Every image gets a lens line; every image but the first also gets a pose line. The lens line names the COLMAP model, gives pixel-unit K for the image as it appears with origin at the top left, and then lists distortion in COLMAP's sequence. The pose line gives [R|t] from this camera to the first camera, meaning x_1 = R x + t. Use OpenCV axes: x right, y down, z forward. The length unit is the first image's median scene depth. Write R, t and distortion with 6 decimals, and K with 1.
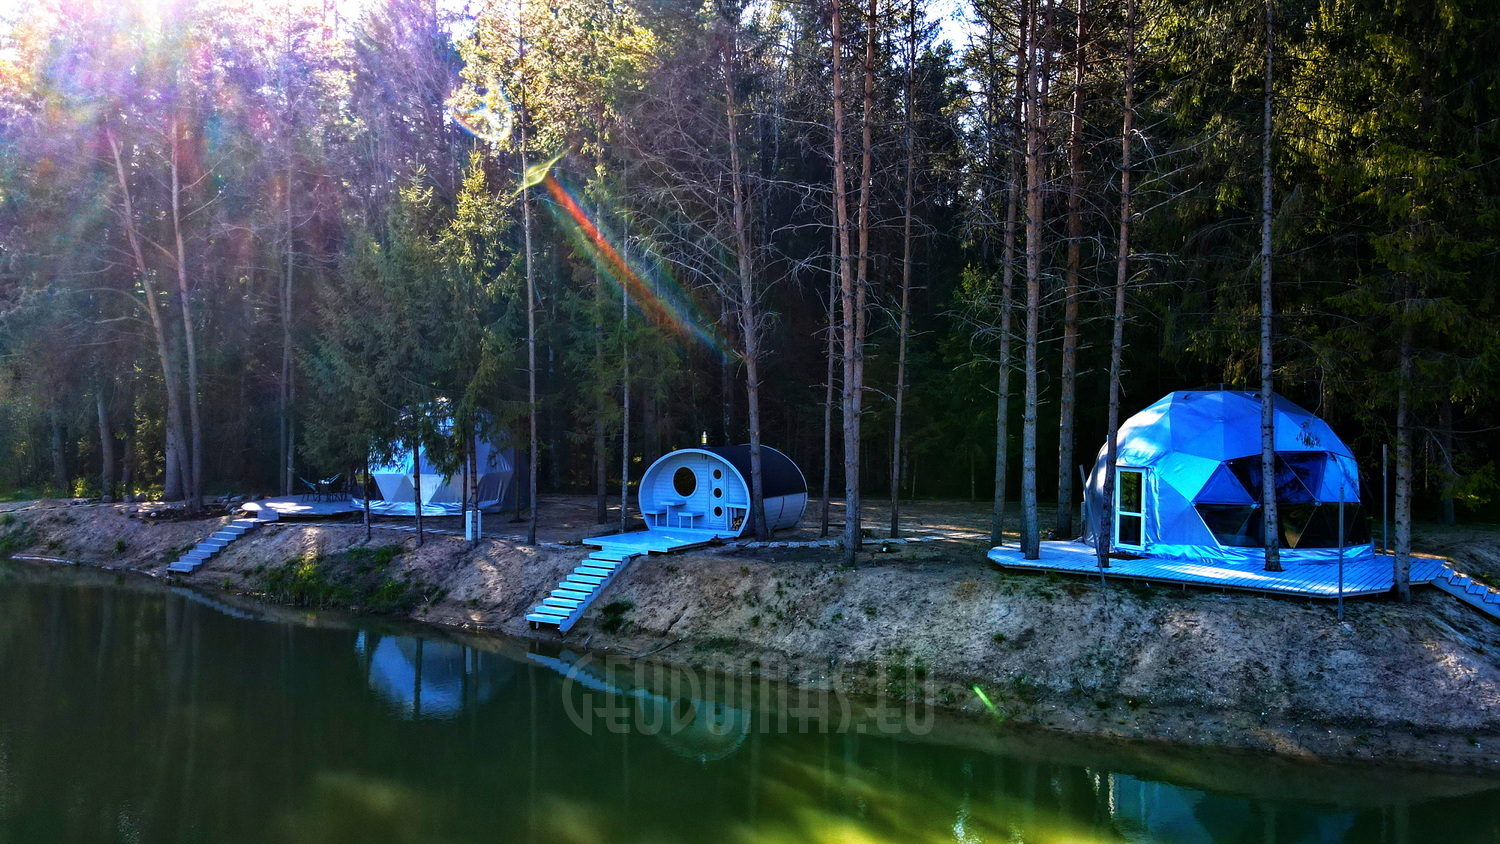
lens RADIAL K [[1102.2, 0, 750.4], [0, 1102.2, 429.9], [0, 0, 1]] dist [0.009067, 0.018217]
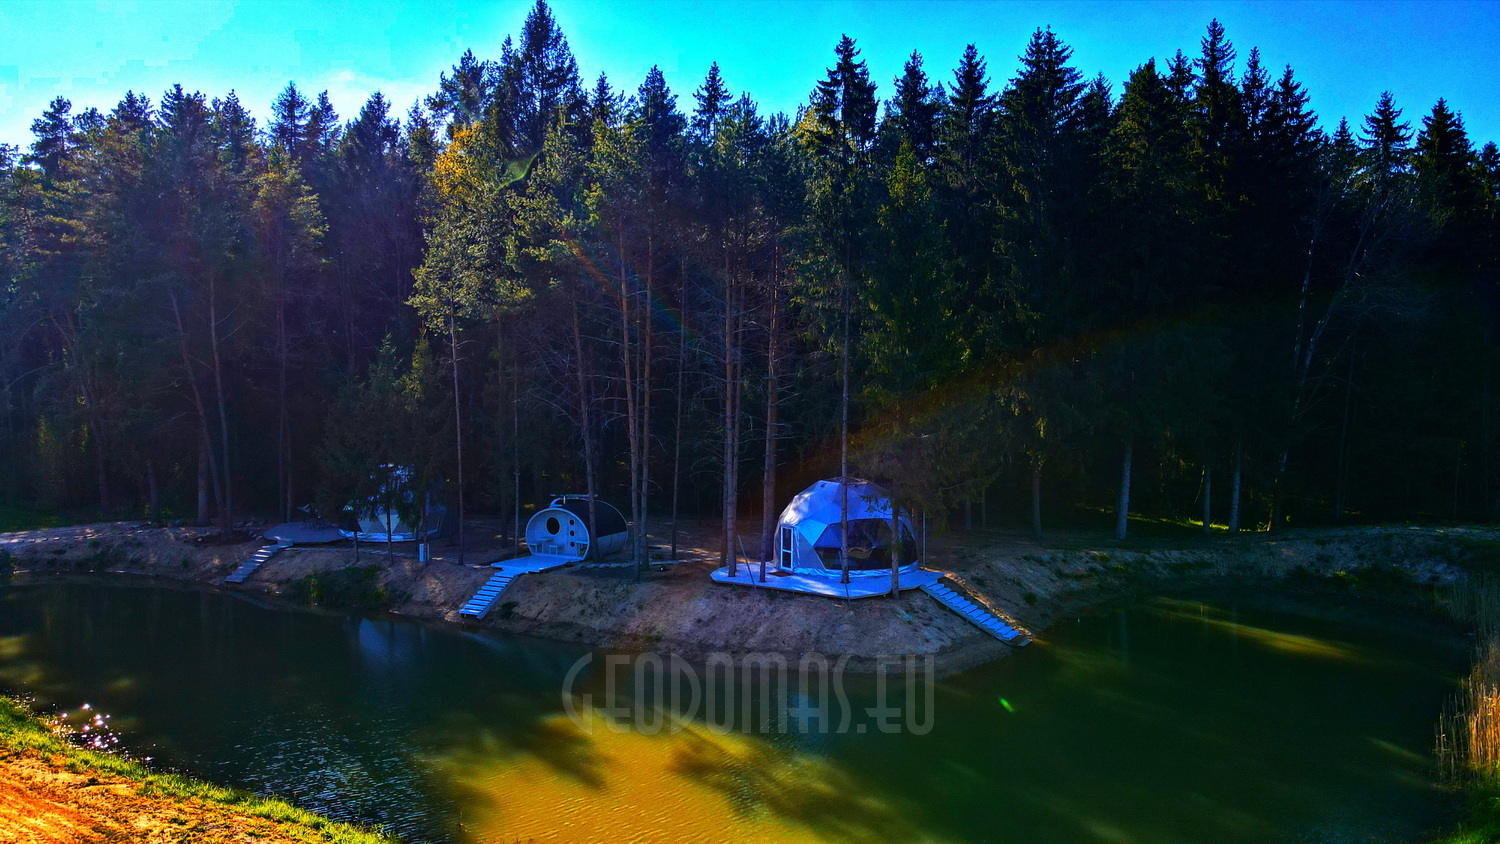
lens RADIAL K [[1102.2, 0, 748.1], [0, 1102.2, 416.9], [0, 0, 1]] dist [0.009067, 0.018217]
pose [[0.997551, -0.005240, 0.069749, 0.139191], [0.003604, 0.999716, 0.023554, -0.181814], [-0.069853, -0.023245, 0.997286, -0.794926]]
